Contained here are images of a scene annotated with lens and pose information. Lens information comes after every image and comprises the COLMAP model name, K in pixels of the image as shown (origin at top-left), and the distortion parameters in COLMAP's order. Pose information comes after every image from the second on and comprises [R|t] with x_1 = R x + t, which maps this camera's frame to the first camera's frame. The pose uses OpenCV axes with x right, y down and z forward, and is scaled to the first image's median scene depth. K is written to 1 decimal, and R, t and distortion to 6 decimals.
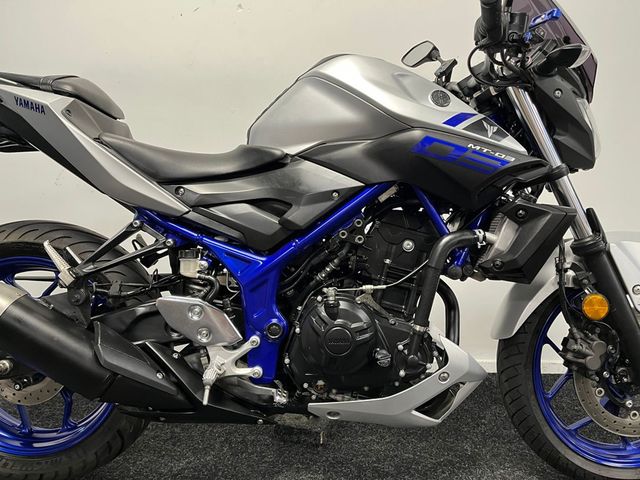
lens RADIAL K [[484.1, 0, 323.7], [0, 484.1, 238.7], [0, 0, 1]] dist [0.076842, -0.105067]
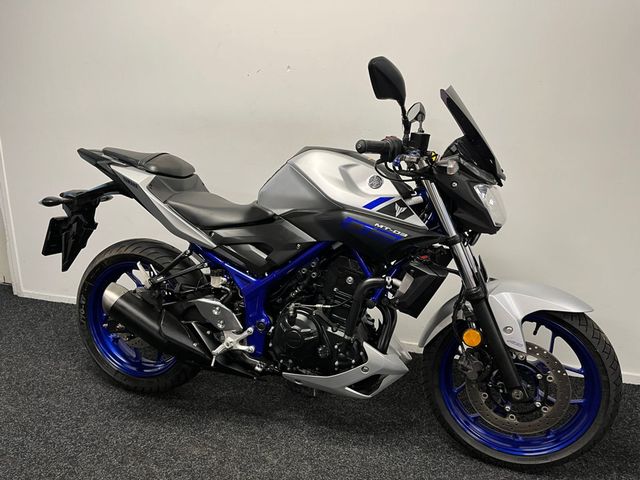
lens RADIAL K [[484.1, 0, 320.8], [0, 484.1, 236.8], [0, 0, 1]] dist [0.076842, -0.105067]
pose [[0.953649, 0.072328, -0.292101, 0.520780], [-0.037801, 0.991789, 0.122167, -0.299886], [0.298539, -0.105463, 0.948553, -0.422872]]
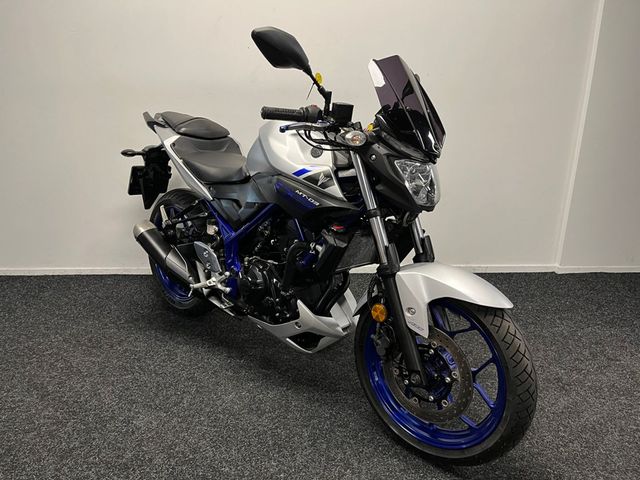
lens RADIAL K [[484.1, 0, 317.3], [0, 484.1, 242.4], [0, 0, 1]] dist [0.076842, -0.105067]
pose [[0.731241, 0.212877, -0.648051, 1.278659], [-0.082006, 0.970600, 0.226298, -0.357061], [0.677171, -0.112334, 0.727200, -0.112037]]
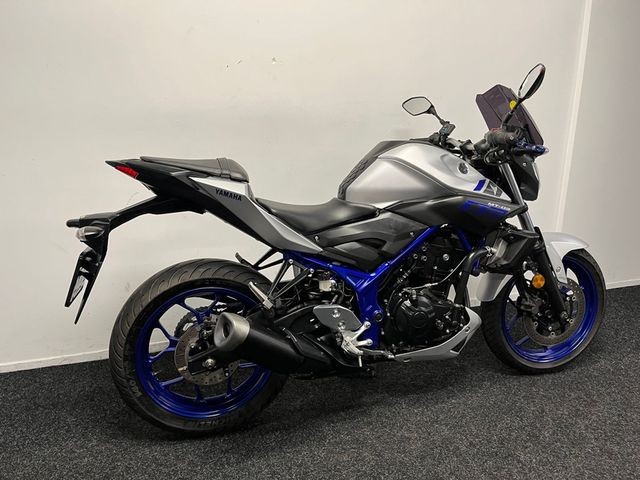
lens RADIAL K [[484.1, 0, 322.2], [0, 484.1, 240.6], [0, 0, 1]] dist [0.076842, -0.105067]
pose [[0.957751, -0.088858, 0.273527, -0.701790], [0.045649, 0.985984, 0.160471, -0.337545], [-0.283953, -0.141205, 0.948384, -0.473523]]
